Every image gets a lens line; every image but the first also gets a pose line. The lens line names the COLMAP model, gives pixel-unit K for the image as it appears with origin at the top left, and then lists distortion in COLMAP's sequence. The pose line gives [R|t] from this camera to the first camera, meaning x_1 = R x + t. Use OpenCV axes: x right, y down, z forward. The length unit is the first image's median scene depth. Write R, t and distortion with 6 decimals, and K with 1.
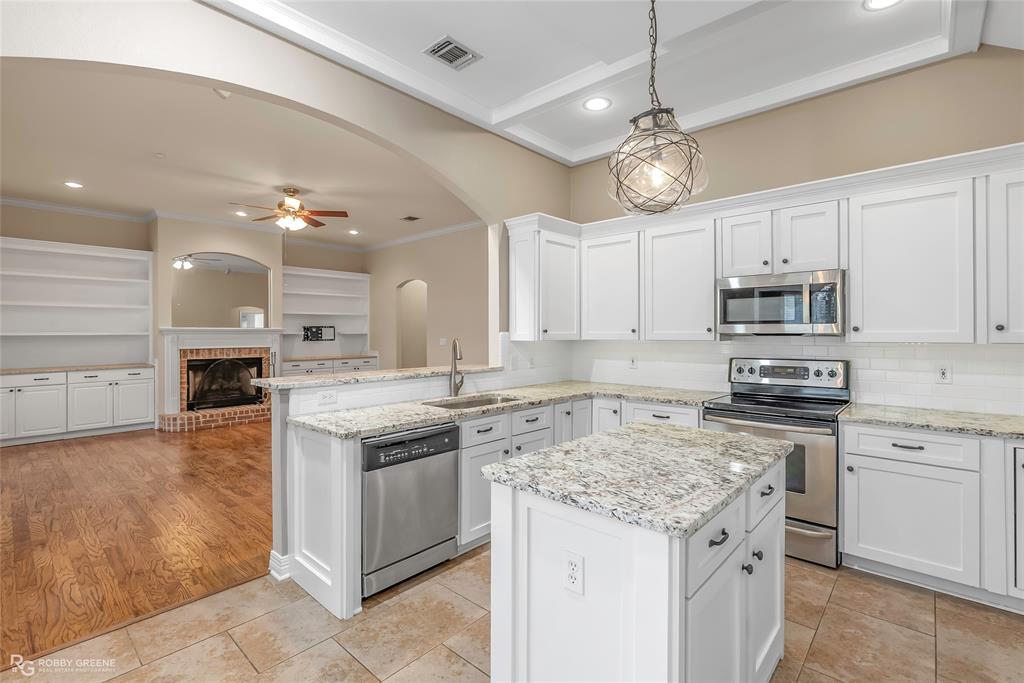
lens RADIAL K [[465.1, 0, 515.3], [0, 465.1, 334.7], [0, 0, 1]] dist [-0.008401, 0.002801]
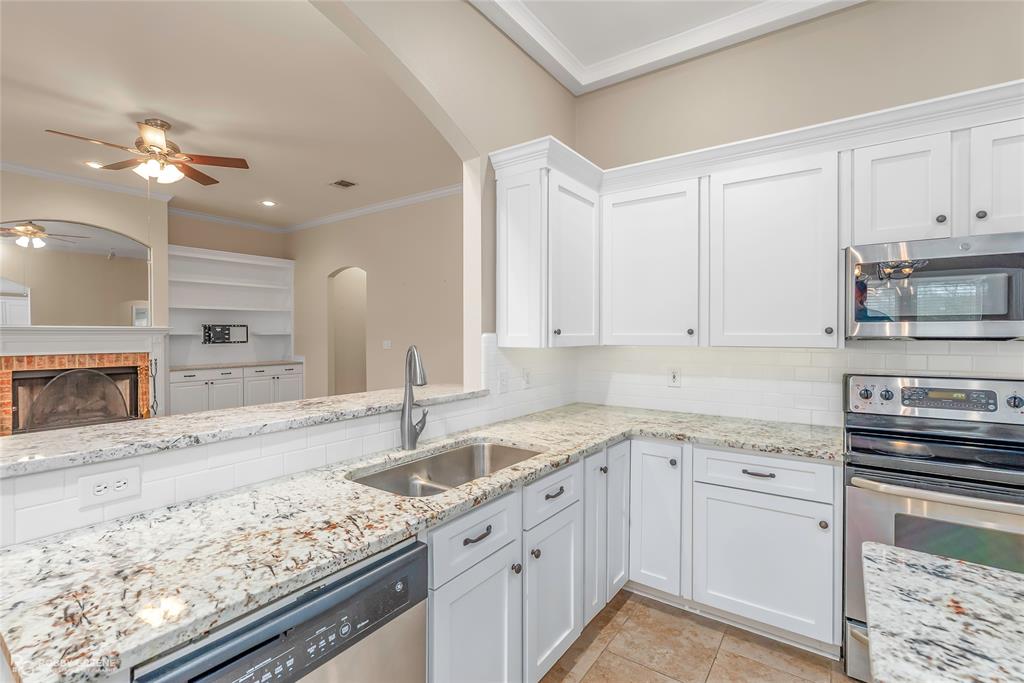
lens RADIAL K [[465.1, 0, 516.7], [0, 465.1, 338.2], [0, 0, 1]] dist [-0.008401, 0.002801]
pose [[0.992861, 0.001259, 0.119271, -0.061547], [-0.002013, 0.999979, 0.006205, -0.003130], [-0.119261, -0.006401, 0.992842, 0.380250]]
